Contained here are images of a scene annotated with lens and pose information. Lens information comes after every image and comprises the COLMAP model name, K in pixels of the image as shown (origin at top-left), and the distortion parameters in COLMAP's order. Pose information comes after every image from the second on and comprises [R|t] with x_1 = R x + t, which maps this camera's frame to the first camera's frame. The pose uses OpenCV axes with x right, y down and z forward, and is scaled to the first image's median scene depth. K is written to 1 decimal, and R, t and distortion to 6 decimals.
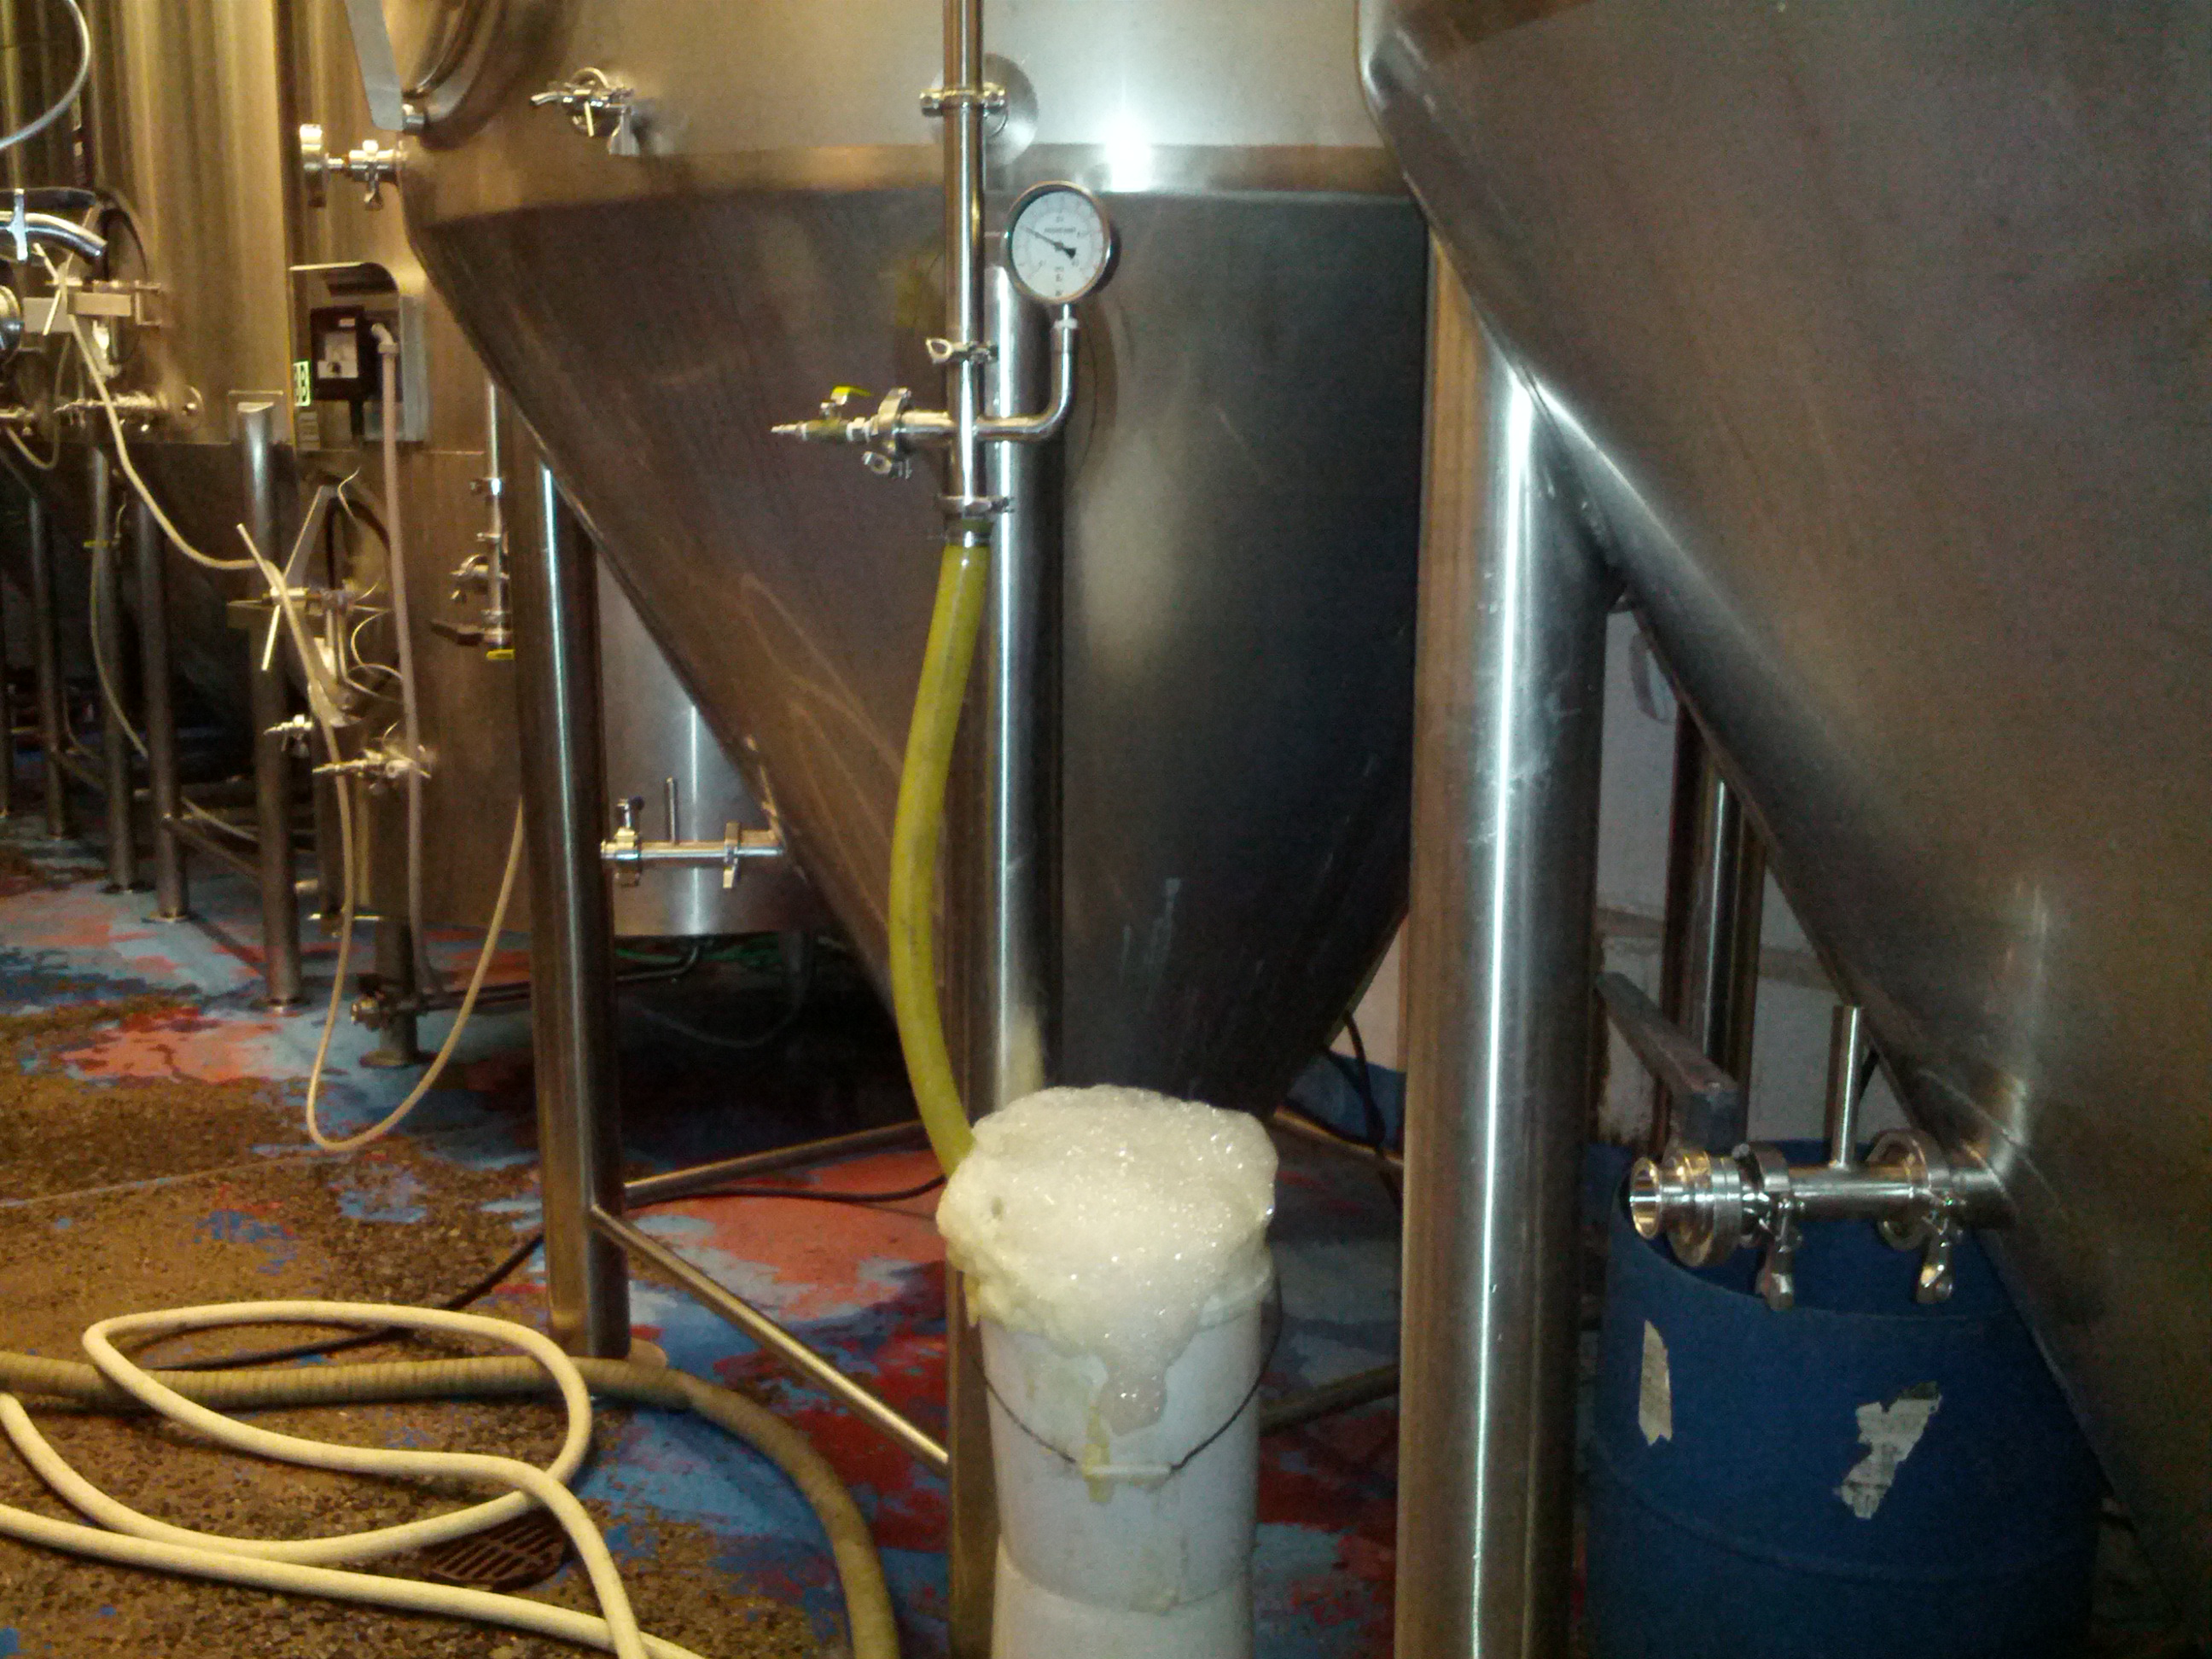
lens RADIAL K [[2201.6, 0, 1104.7], [0, 2201.6, 821.6], [0, 0, 1]] dist [-0.004123, 0.000000]
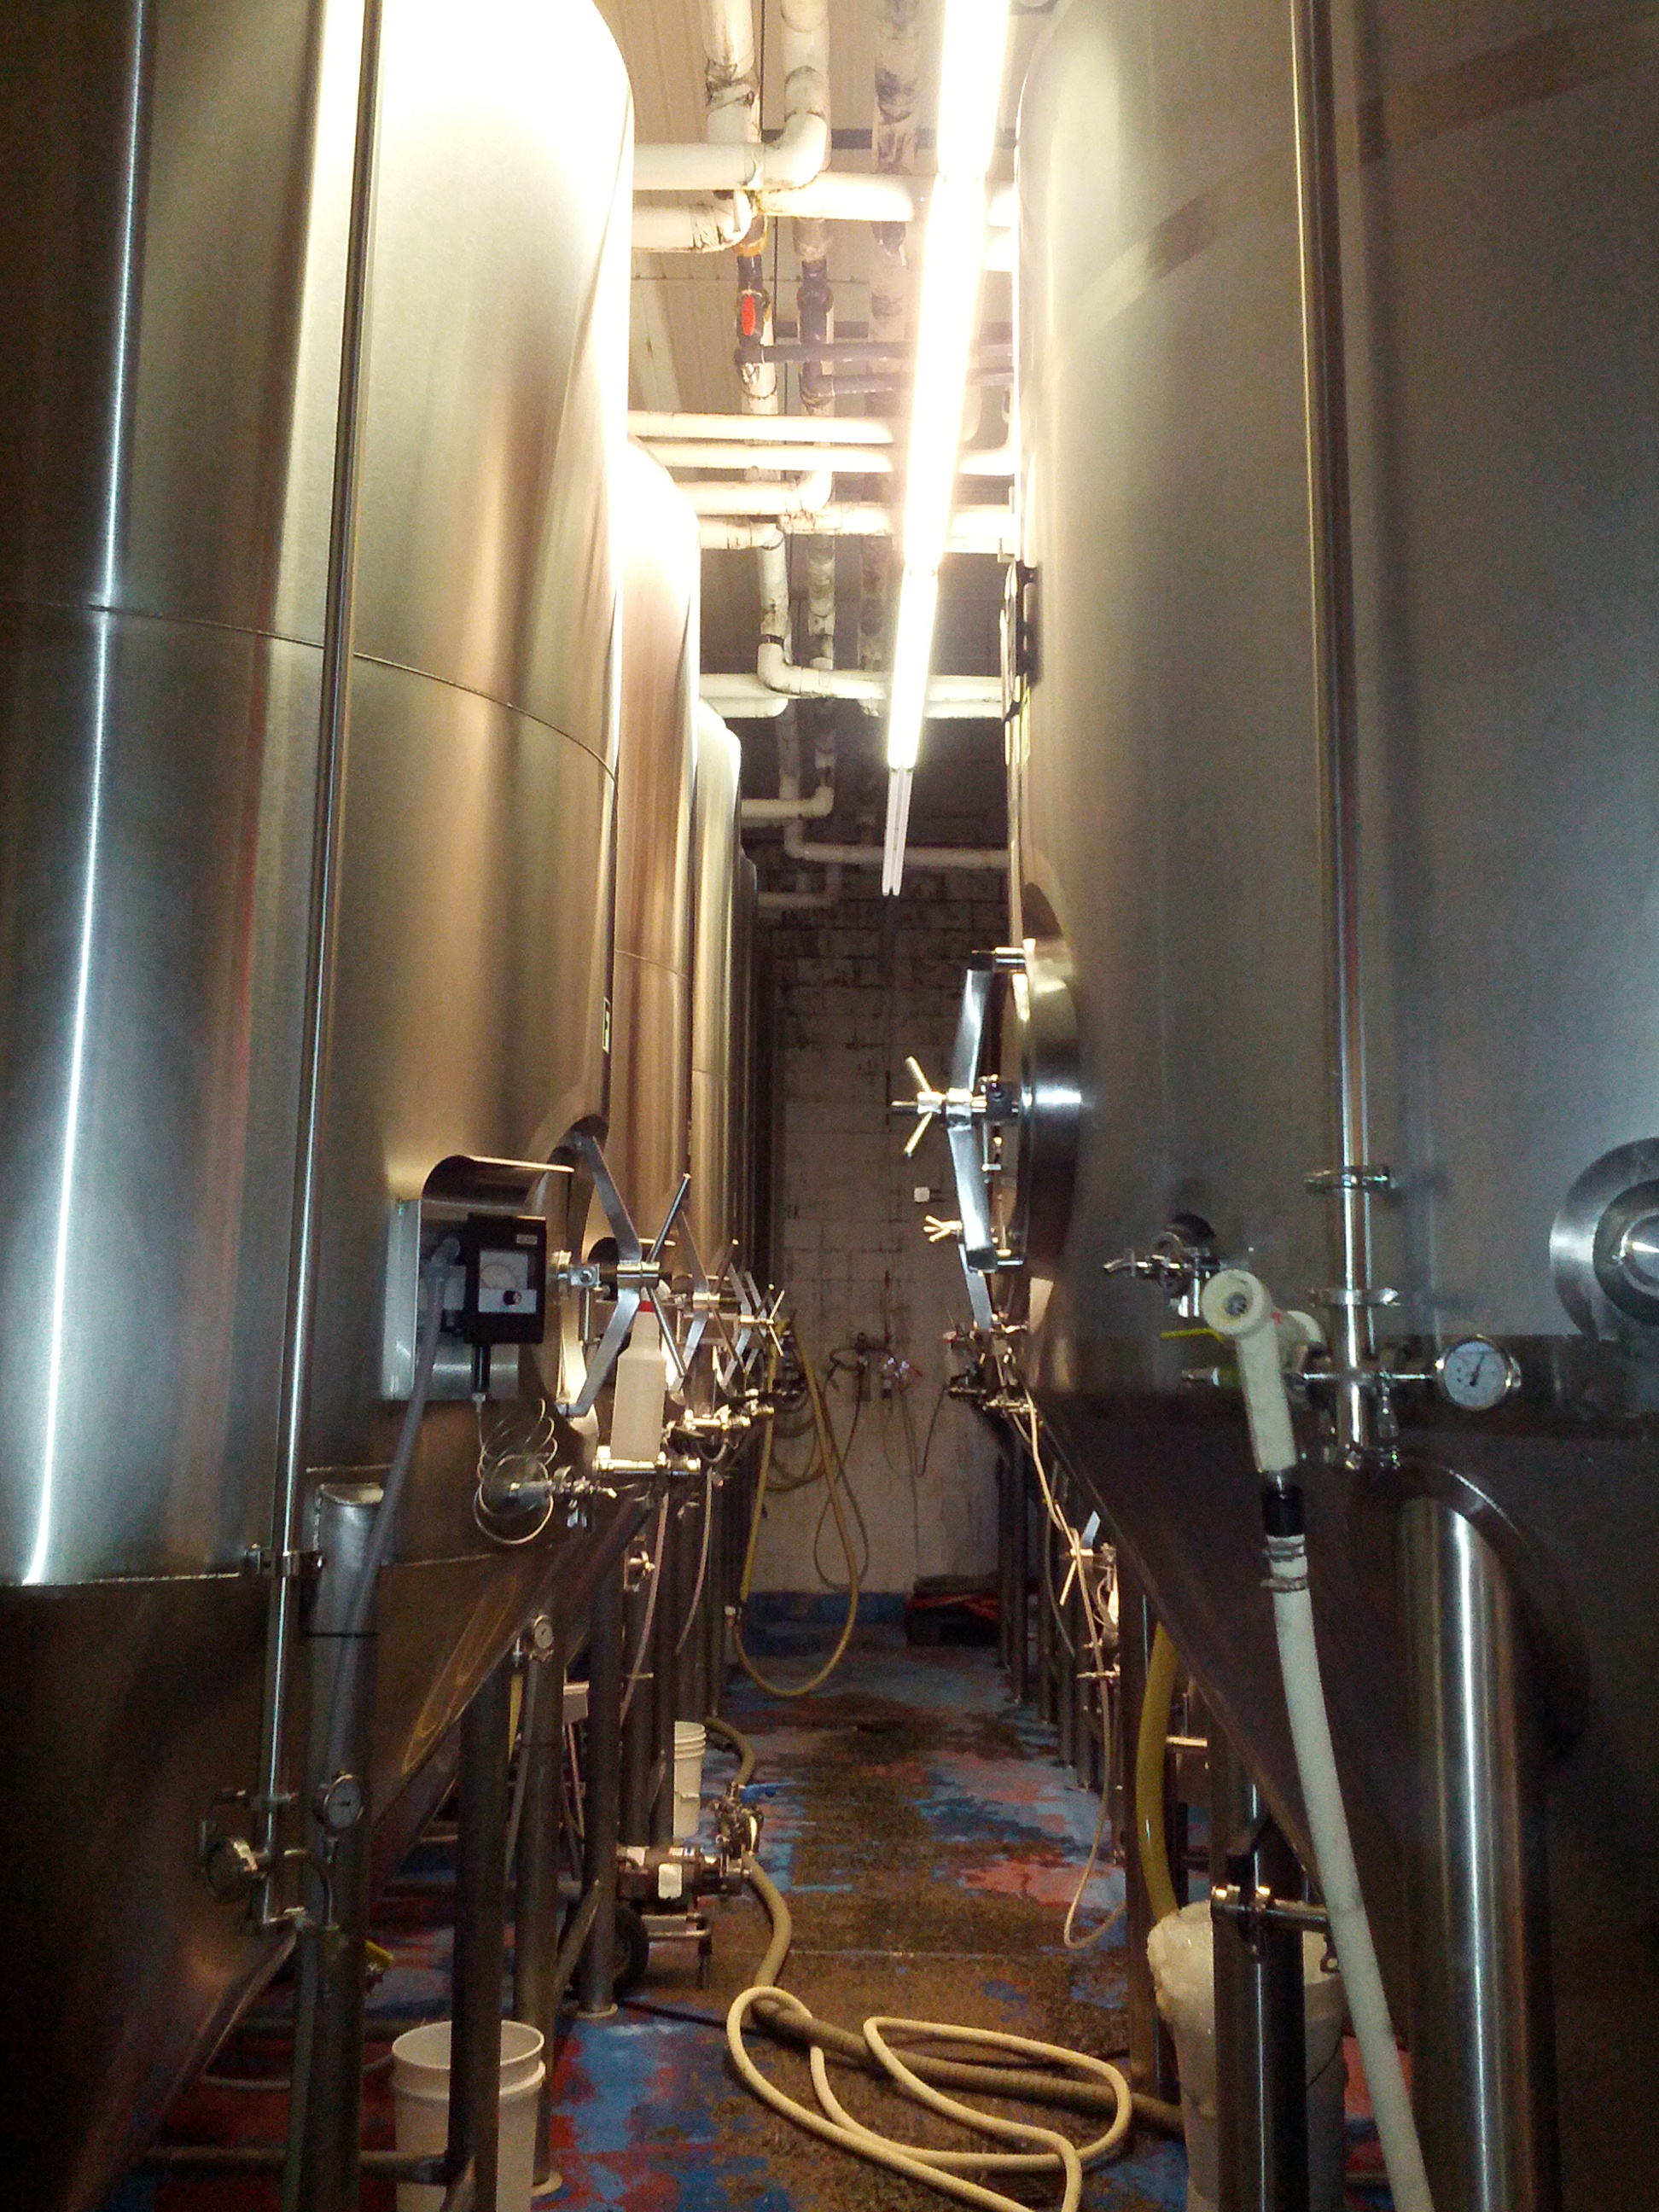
lens RADIAL K [[2201.6, 0, 826.3], [0, 2201.6, 1105.6], [0, 0, 1]] dist [-0.004123, 0.000000]
pose [[0.810922, -0.070111, -0.580939, 0.487016], [-0.098667, 0.962198, -0.253851, 0.000141], [0.576775, 0.263173, 0.773350, -0.432168]]
